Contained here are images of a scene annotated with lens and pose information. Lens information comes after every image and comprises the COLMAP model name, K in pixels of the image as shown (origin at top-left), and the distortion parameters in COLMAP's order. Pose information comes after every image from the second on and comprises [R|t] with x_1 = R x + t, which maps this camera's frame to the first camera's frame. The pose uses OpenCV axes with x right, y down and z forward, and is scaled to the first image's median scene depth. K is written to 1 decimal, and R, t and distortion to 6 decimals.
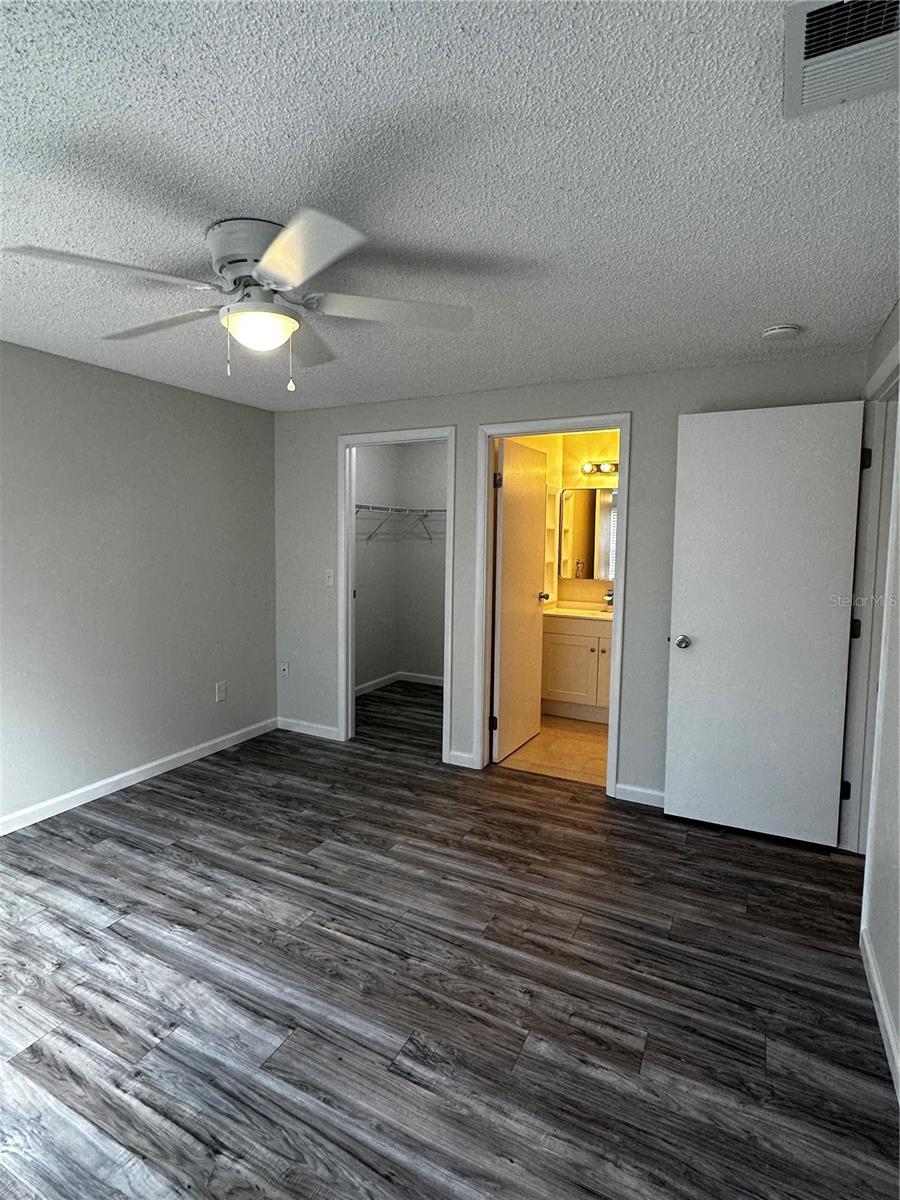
lens RADIAL K [[619.2, 0, 451.6], [0, 619.2, 600.3], [0, 0, 1]] dist [-0.005617, -0.000226]
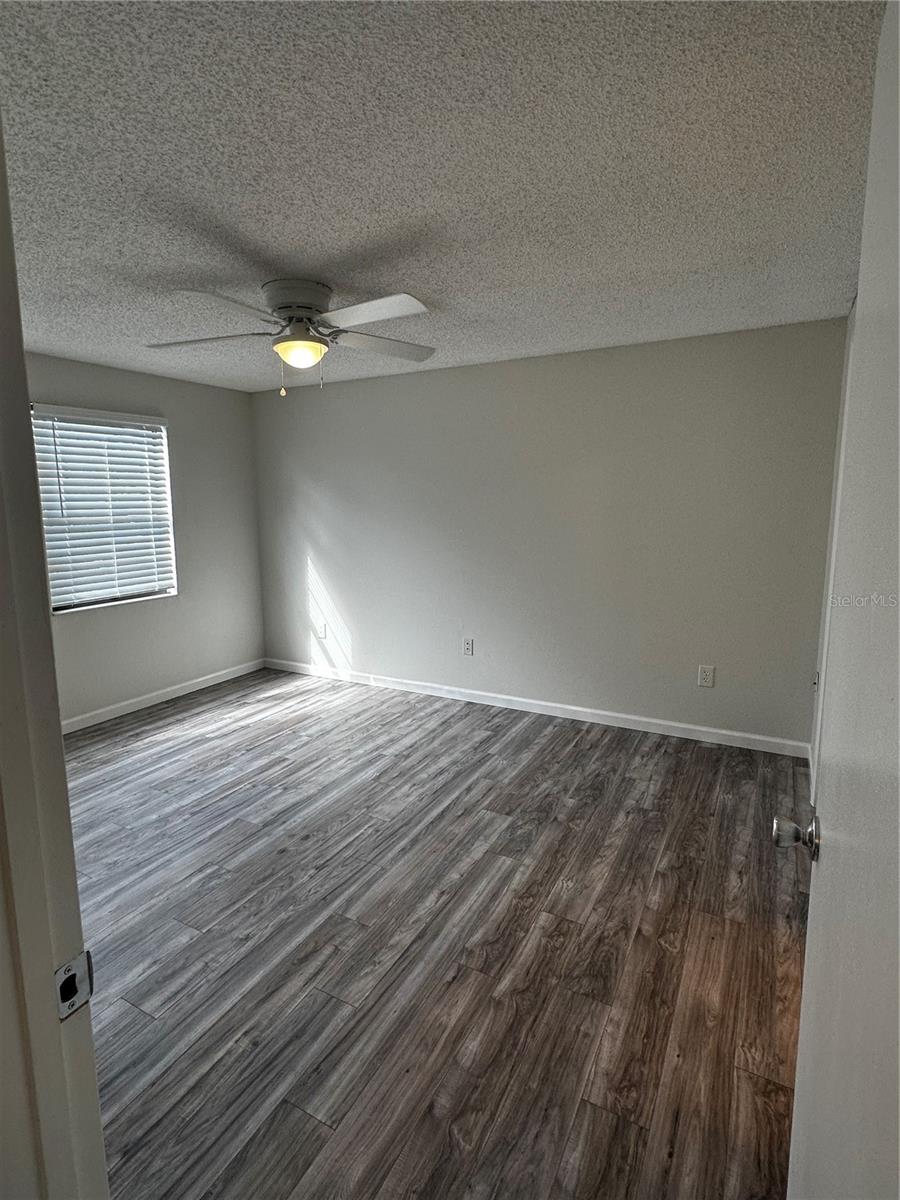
lens RADIAL K [[612.9, 0, 403.8], [0, 612.9, 588.6], [0, 0, 1]] dist [-0.005746, 0.001742]
pose [[-0.069126, 0.135223, -0.988401, 0.801002], [-0.091967, 0.985688, 0.141284, -0.096090], [0.993360, 0.100667, -0.055701, 0.957113]]
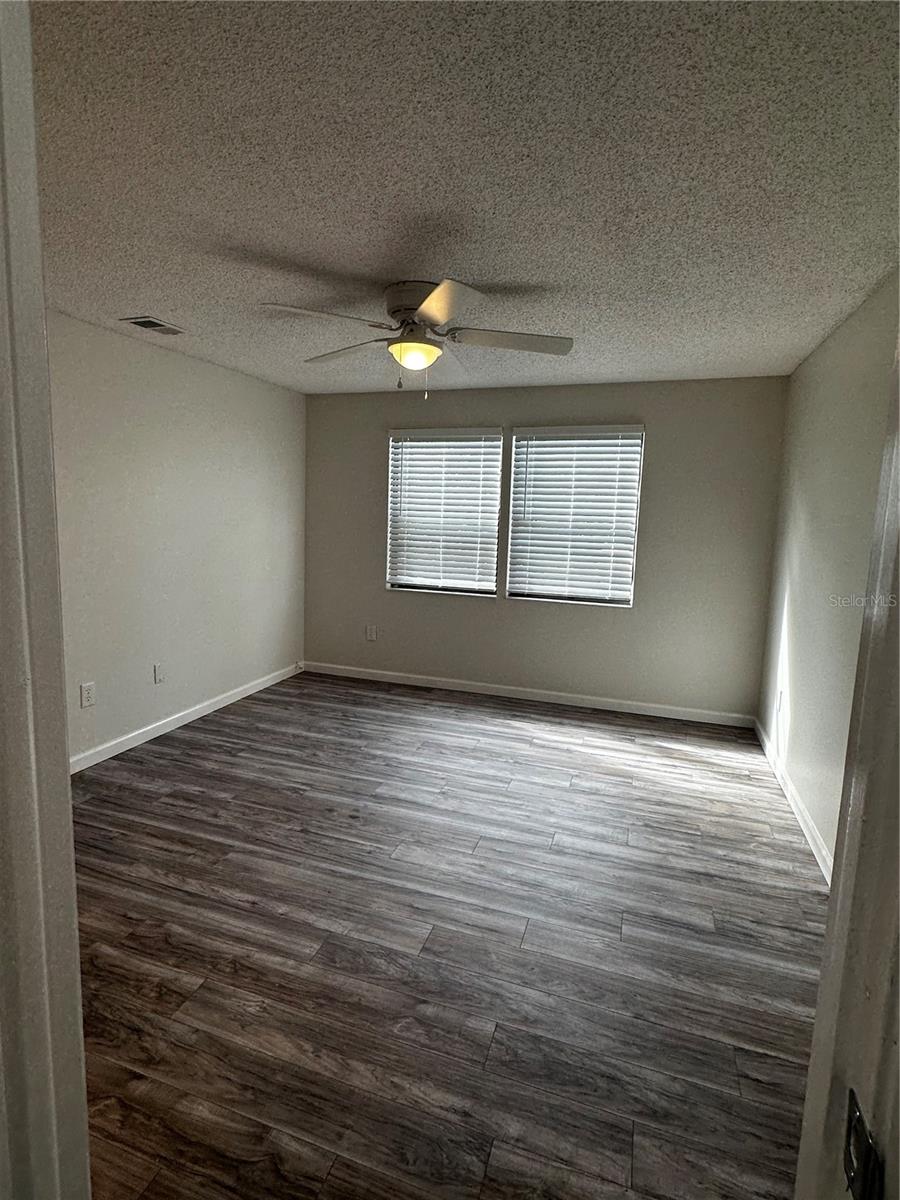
lens RADIAL K [[612.9, 0, 449.8], [0, 612.9, 600.3], [0, 0, 1]] dist [-0.005746, 0.001742]
pose [[-0.989437, -0.018398, -0.143790, -0.150112], [-0.053408, 0.968404, 0.243601, -0.173095], [0.134765, 0.248707, -0.959157, 1.750827]]
